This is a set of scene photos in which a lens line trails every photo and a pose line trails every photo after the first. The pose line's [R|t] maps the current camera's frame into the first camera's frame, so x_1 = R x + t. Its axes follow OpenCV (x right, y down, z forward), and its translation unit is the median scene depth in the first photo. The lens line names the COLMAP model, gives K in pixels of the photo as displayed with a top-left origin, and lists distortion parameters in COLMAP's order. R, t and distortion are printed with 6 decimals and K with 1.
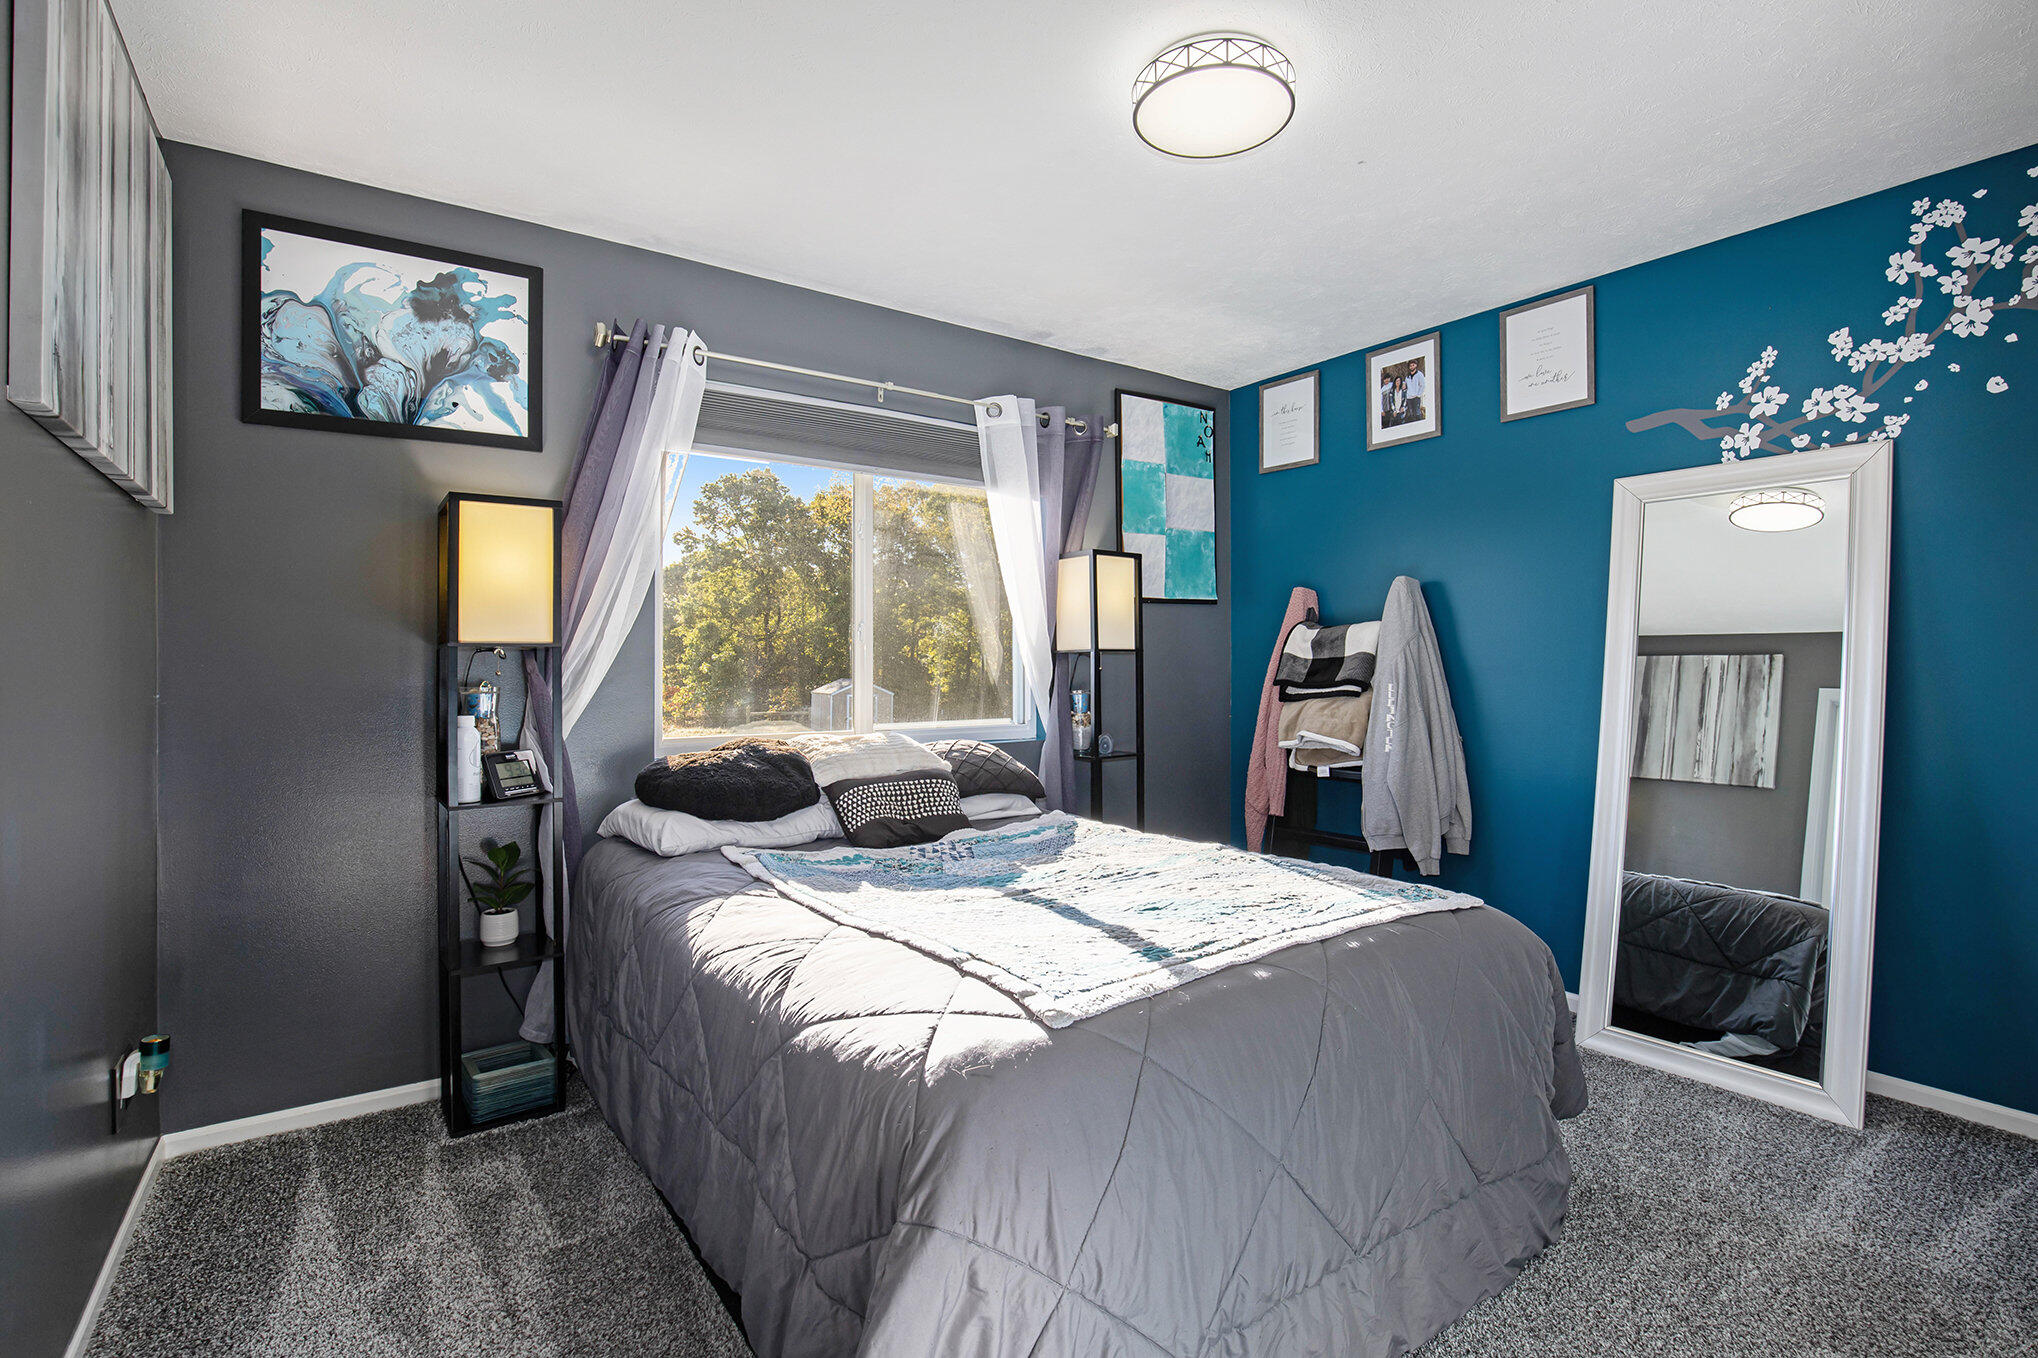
lens RADIAL K [[943.6, 0, 1020.3], [0, 943.6, 683.5], [0, 0, 1]] dist [-0.036112, 0.006850]
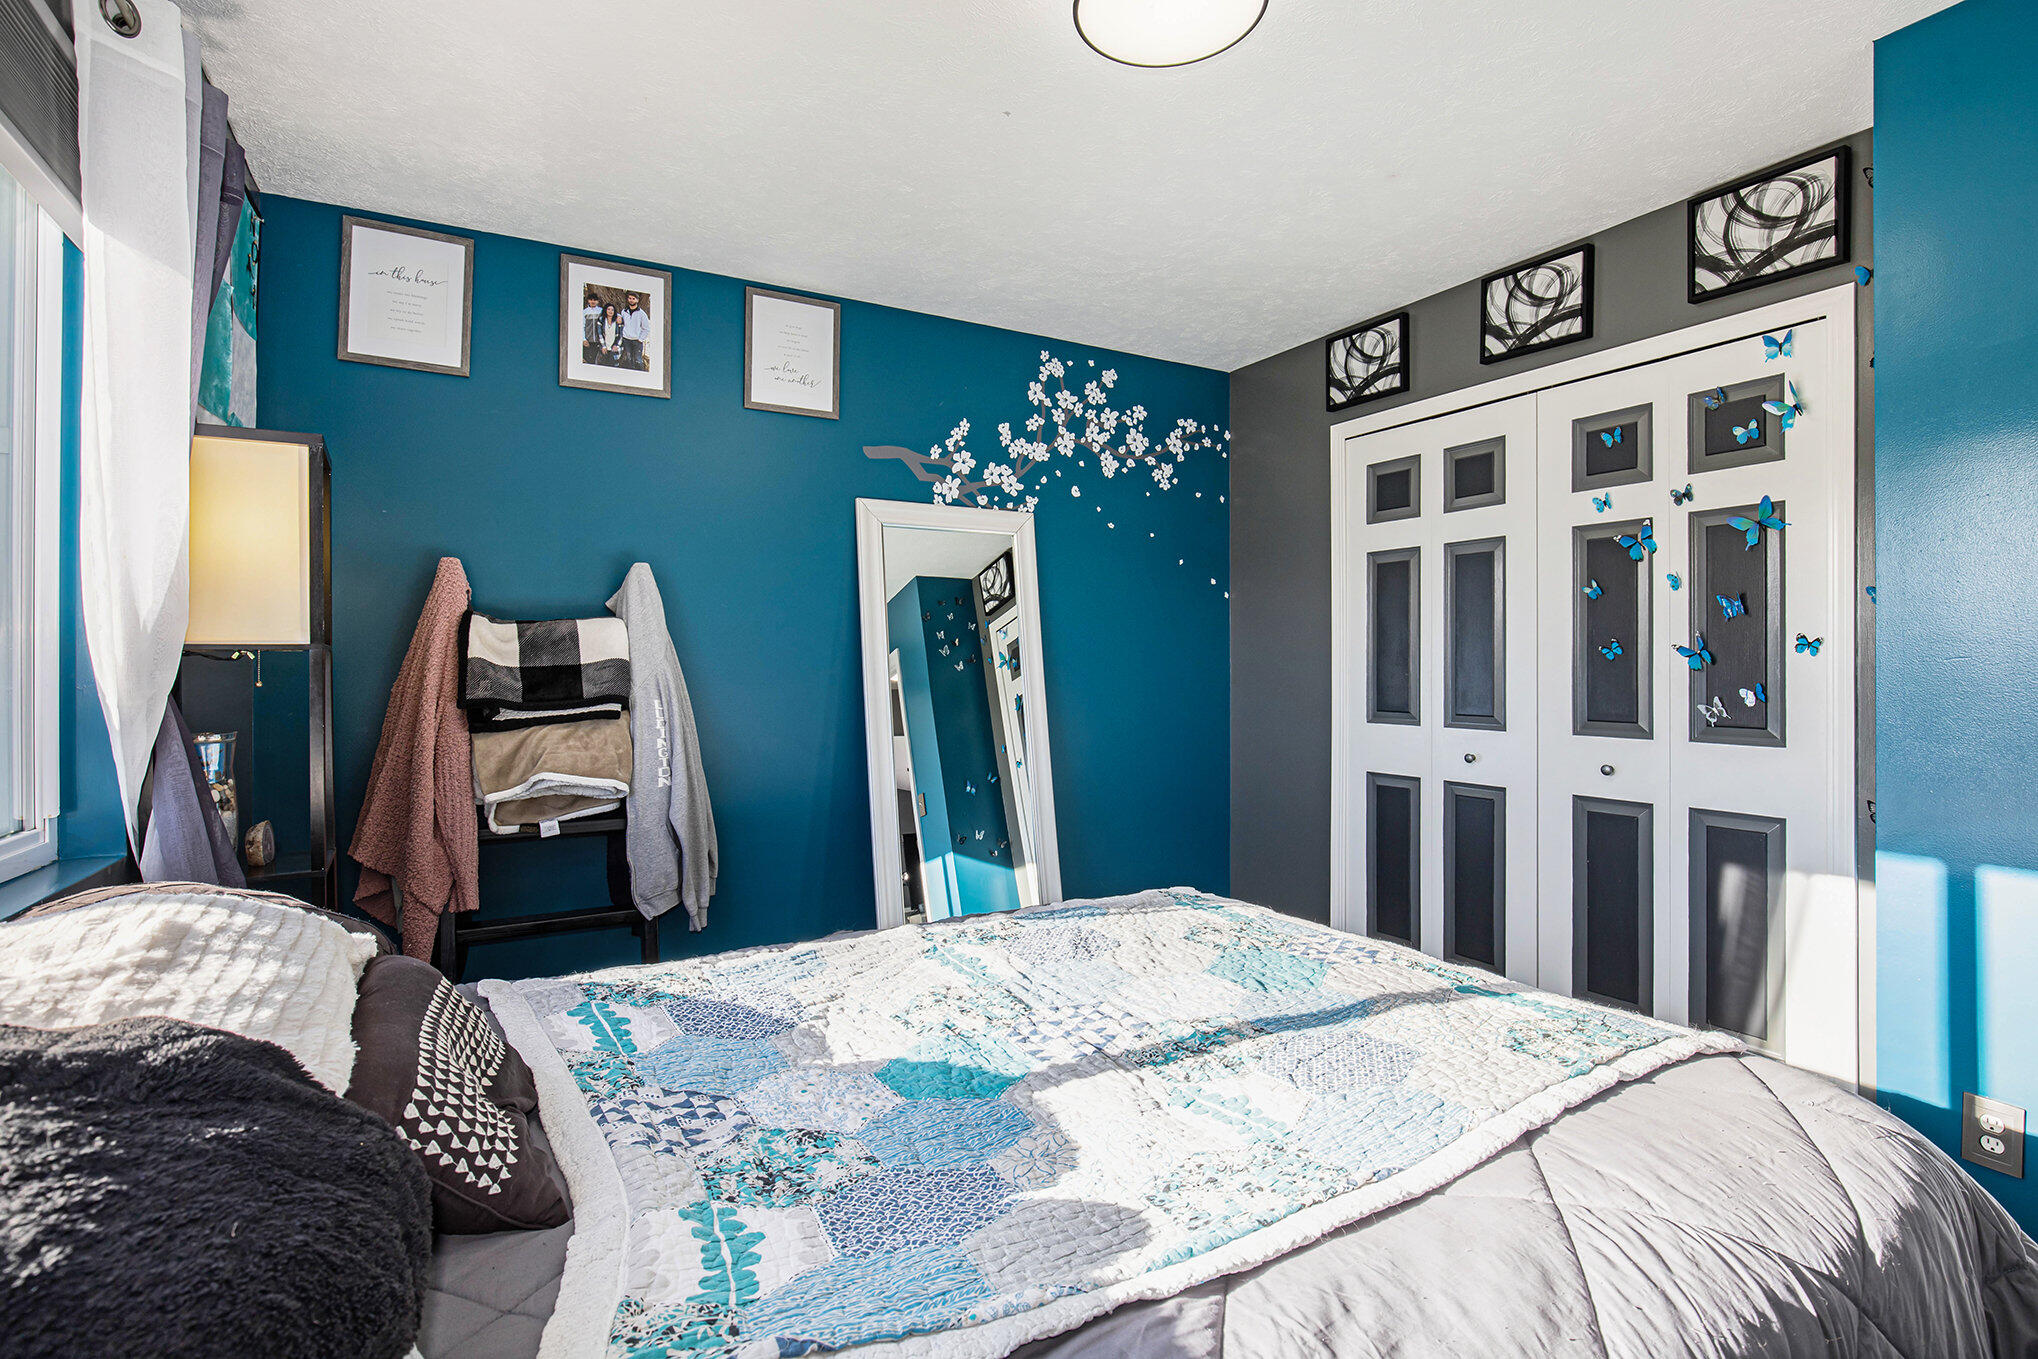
lens RADIAL K [[984.8, 0, 1016.4], [0, 984.8, 676.7], [0, 0, 1]] dist [-0.018101, -0.000194]
pose [[0.101073, -0.003606, 0.994872, -0.496795], [0.022815, 0.999739, 0.001306, -0.016639], [-0.994617, 0.022566, 0.101129, 0.789167]]
